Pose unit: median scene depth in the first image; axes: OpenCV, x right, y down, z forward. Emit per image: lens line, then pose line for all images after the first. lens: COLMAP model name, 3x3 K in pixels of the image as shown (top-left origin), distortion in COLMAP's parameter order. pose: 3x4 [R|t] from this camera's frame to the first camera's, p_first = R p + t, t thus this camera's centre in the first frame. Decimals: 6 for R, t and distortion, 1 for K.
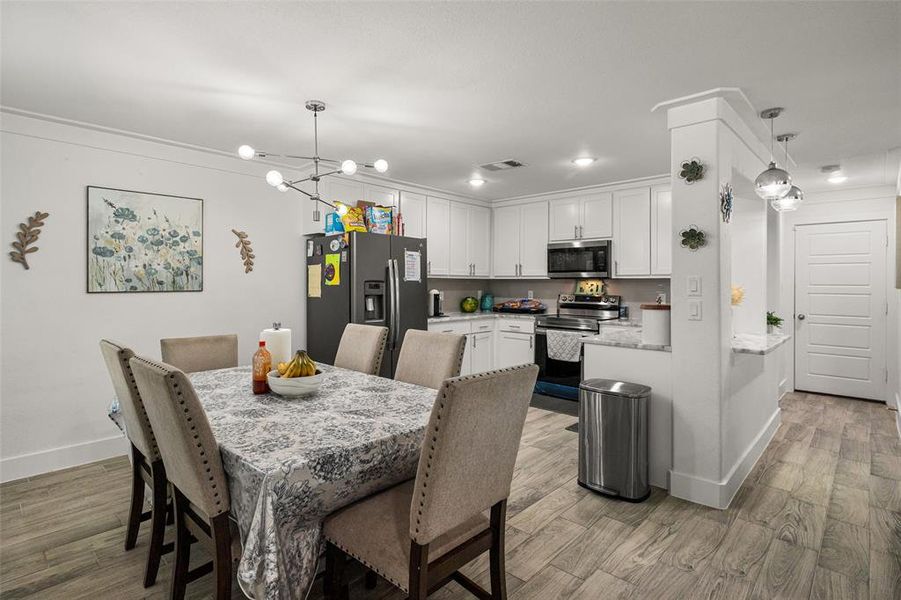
lens RADIAL K [[434.8, 0, 455.8], [0, 434.8, 289.5], [0, 0, 1]] dist [0.004422, 0.000568]
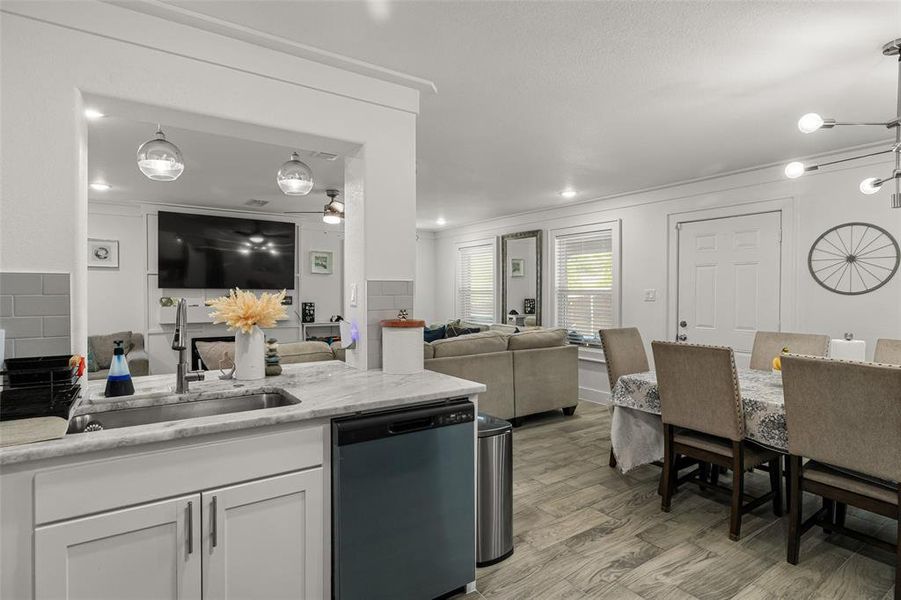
lens RADIAL K [[434.8, 0, 442.9], [0, 434.8, 300.2], [0, 0, 1]] dist [0.004422, 0.000568]
pose [[-0.967744, -0.008688, 0.251787, 0.167392], [-0.003616, 0.999781, 0.020601, -0.013805], [-0.251911, 0.019026, -0.967563, 1.413780]]
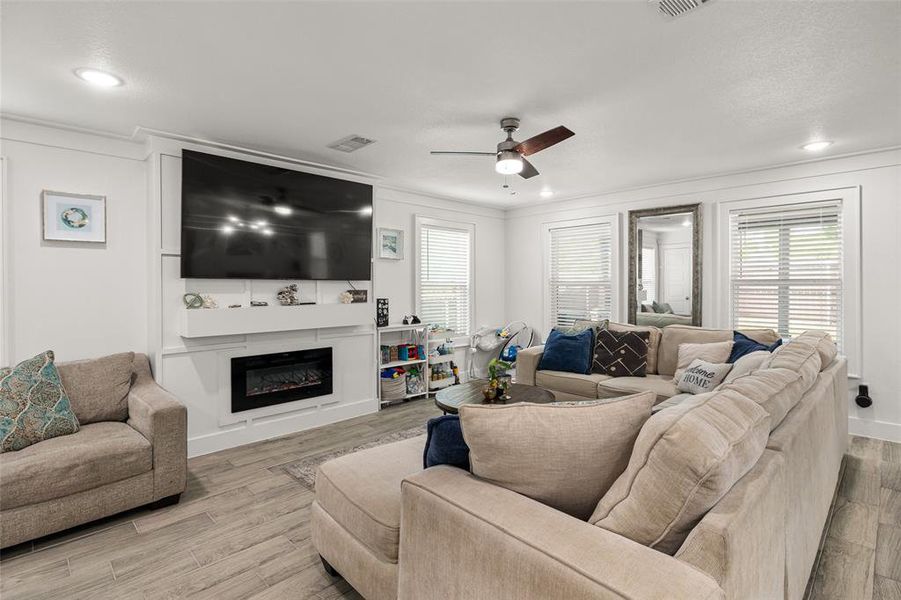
lens RADIAL K [[434.8, 0, 454.2], [0, 434.8, 291.5], [0, 0, 1]] dist [0.004422, 0.000568]
pose [[-0.997200, -0.000733, 0.074777, 0.922363], [0.000664, 0.999826, 0.018650, -0.009512], [-0.074777, 0.018647, -0.997026, 1.036003]]
